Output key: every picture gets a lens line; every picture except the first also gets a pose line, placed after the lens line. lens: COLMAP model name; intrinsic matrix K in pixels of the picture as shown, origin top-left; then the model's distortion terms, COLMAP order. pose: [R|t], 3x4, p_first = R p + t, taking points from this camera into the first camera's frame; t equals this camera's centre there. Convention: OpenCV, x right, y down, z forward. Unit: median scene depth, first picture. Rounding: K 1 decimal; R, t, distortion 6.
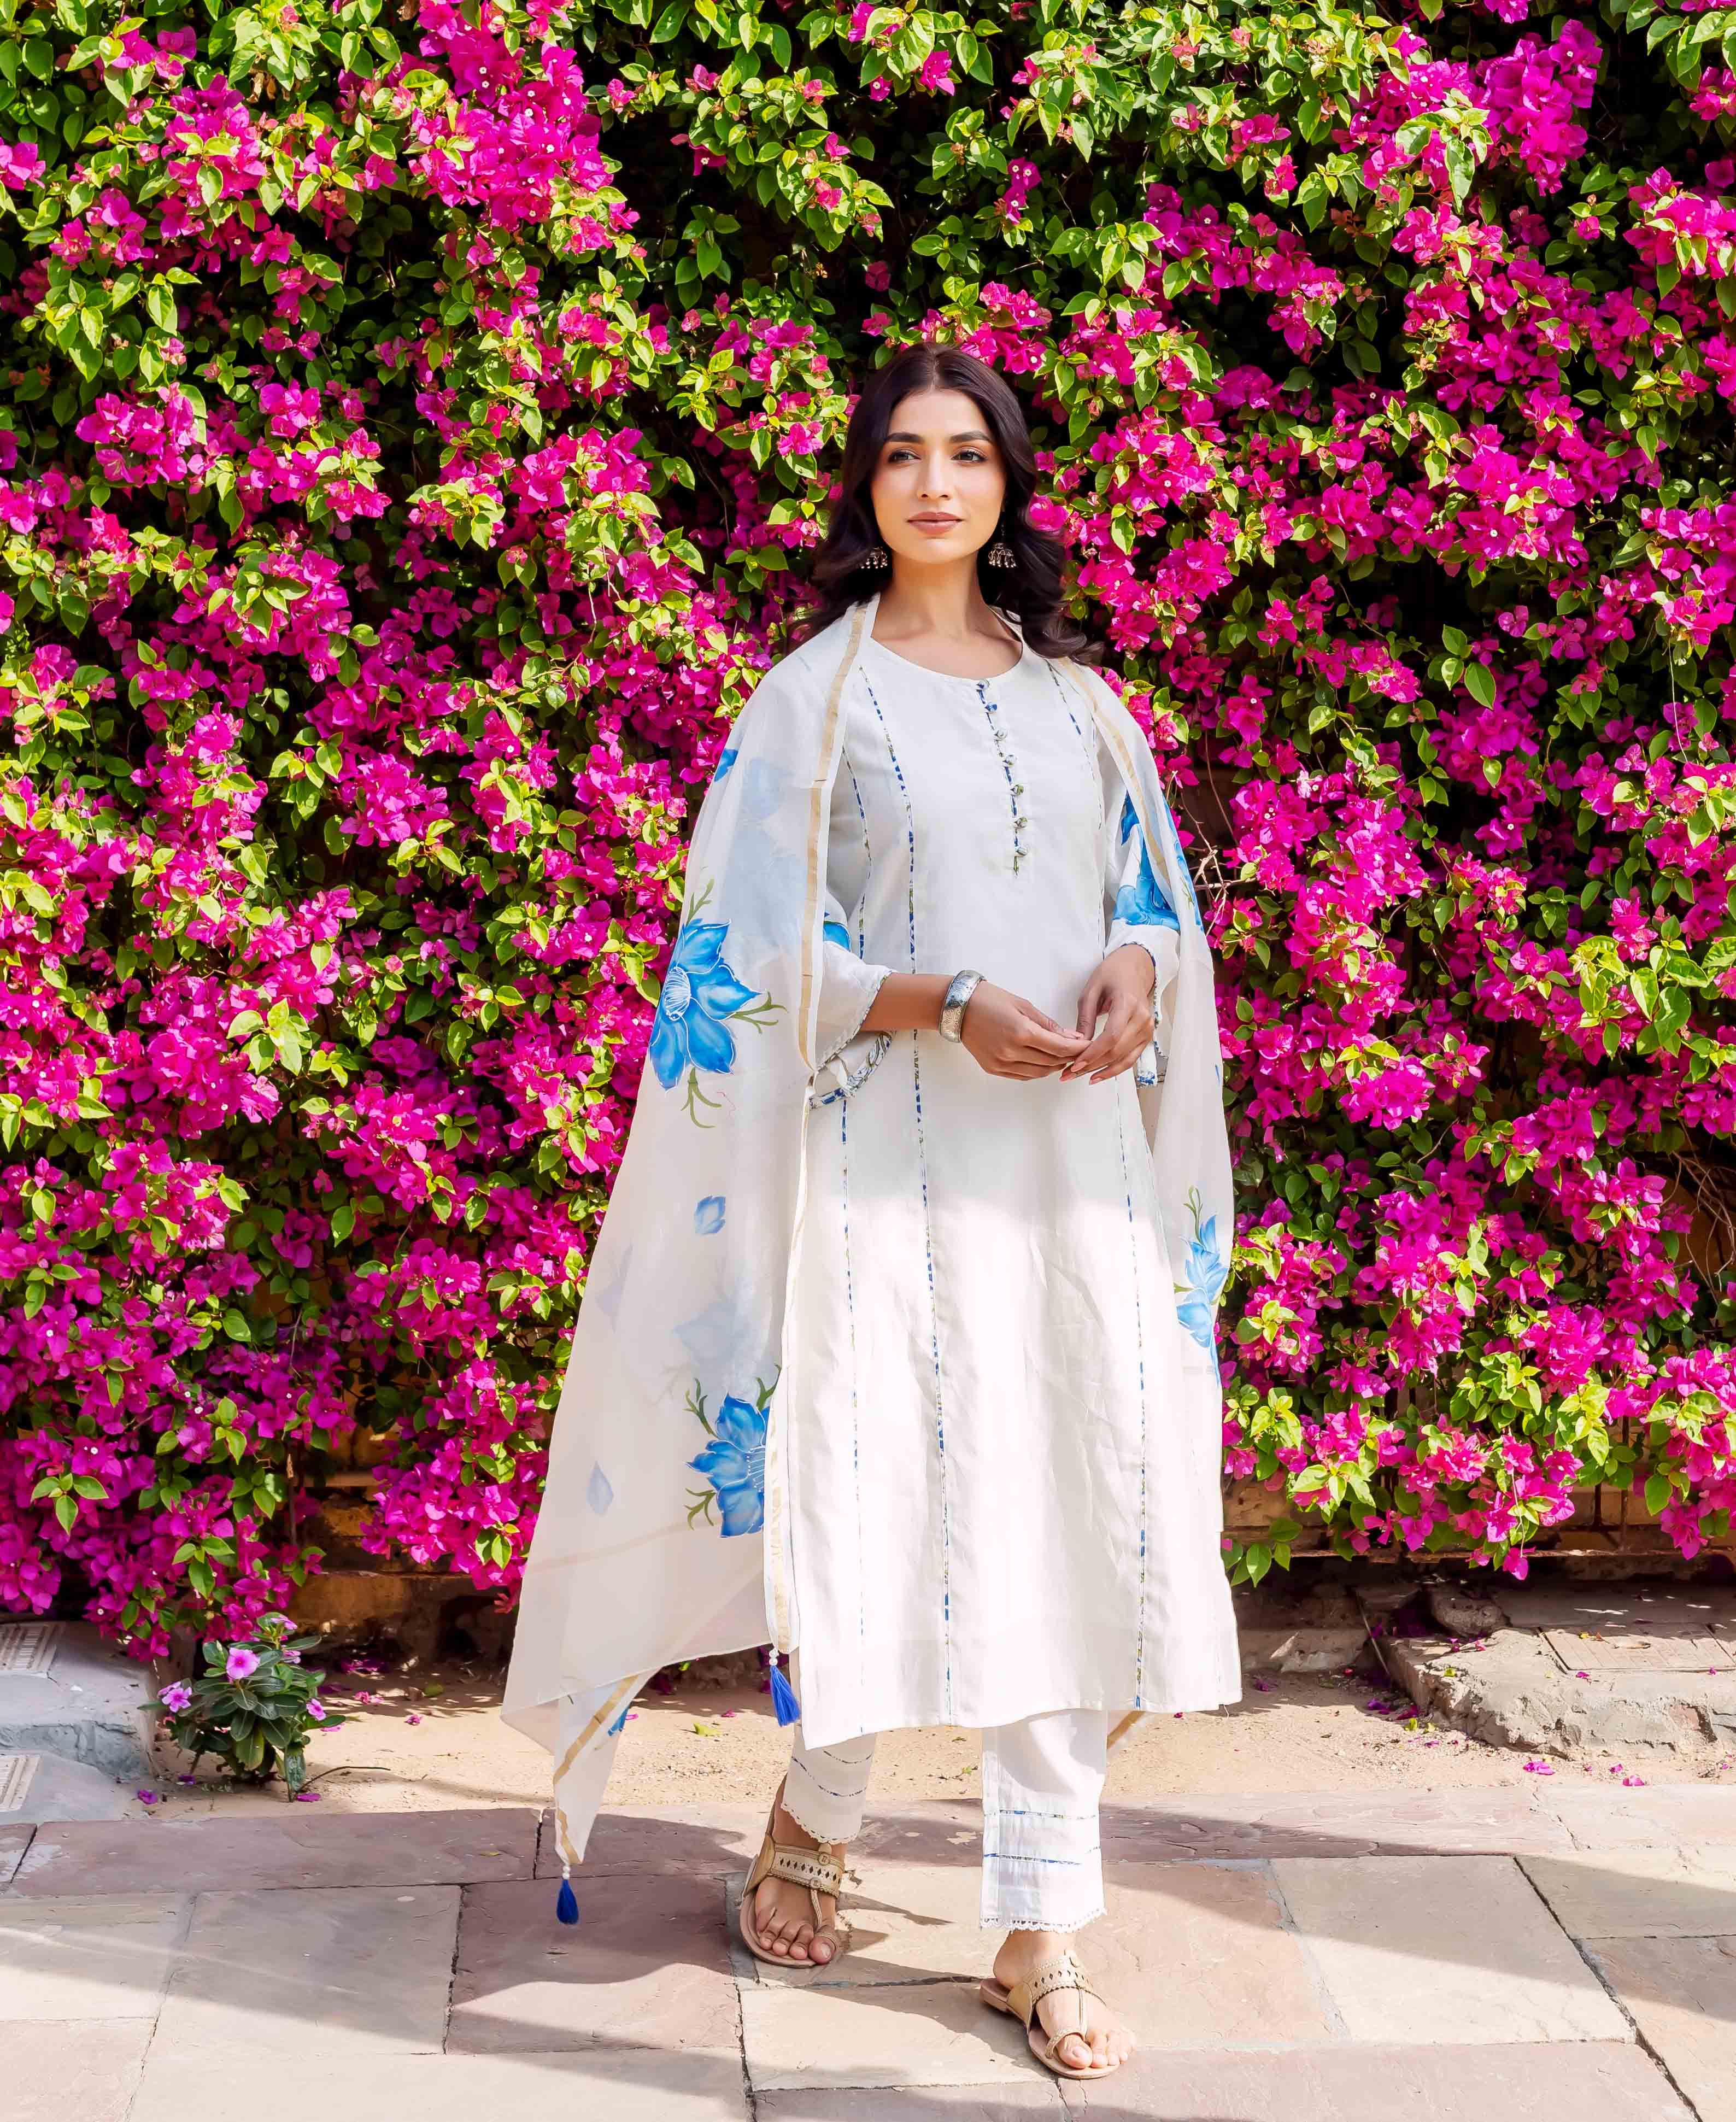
lens RADIAL K [[4154.7, 0, 871.0], [0, 4154.7, 845.3], [0, 0, 1]] dist [0.017132, -0.070439]
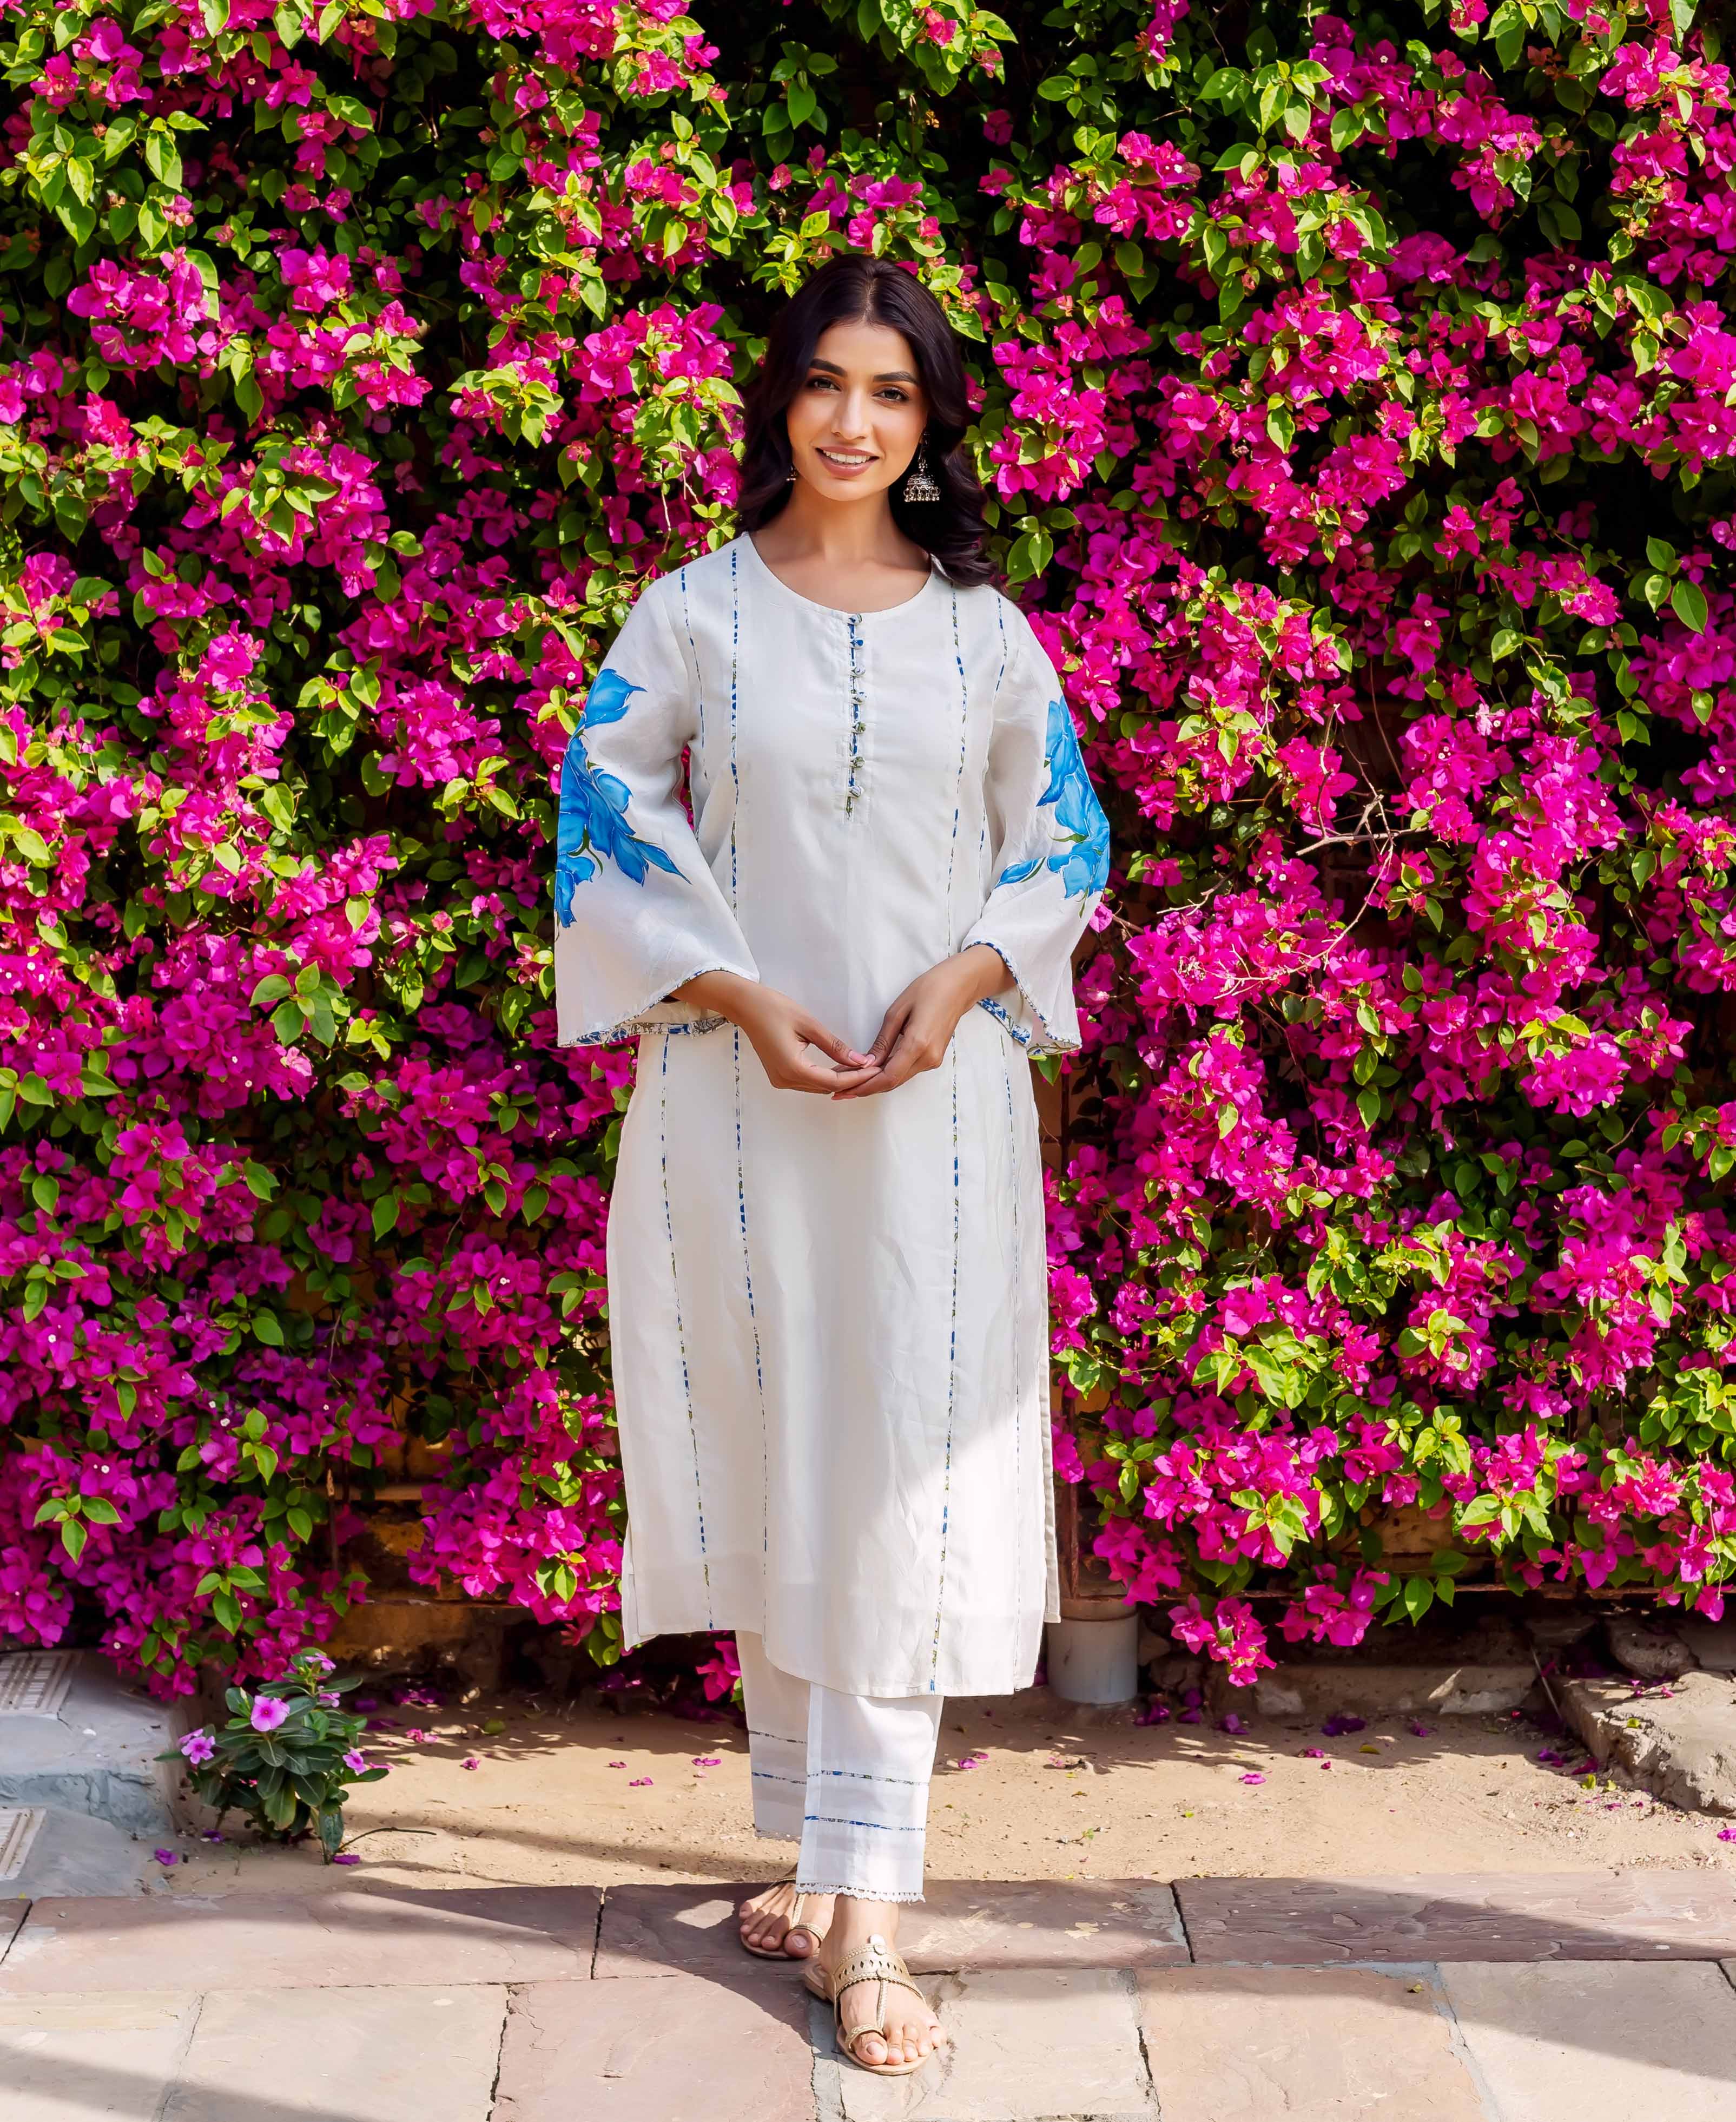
lens RADIAL K [[4199.8, 0, 909.5], [0, 4199.8, 1066.4], [0, 0, 1]] dist [0.006205, 0.093985]
pose [[0.999775, 0.005888, -0.020358, 0.002222], [-0.004415, 0.997419, 0.071666, -0.004953], [0.020728, -0.071560, 0.997221, 0.118486]]
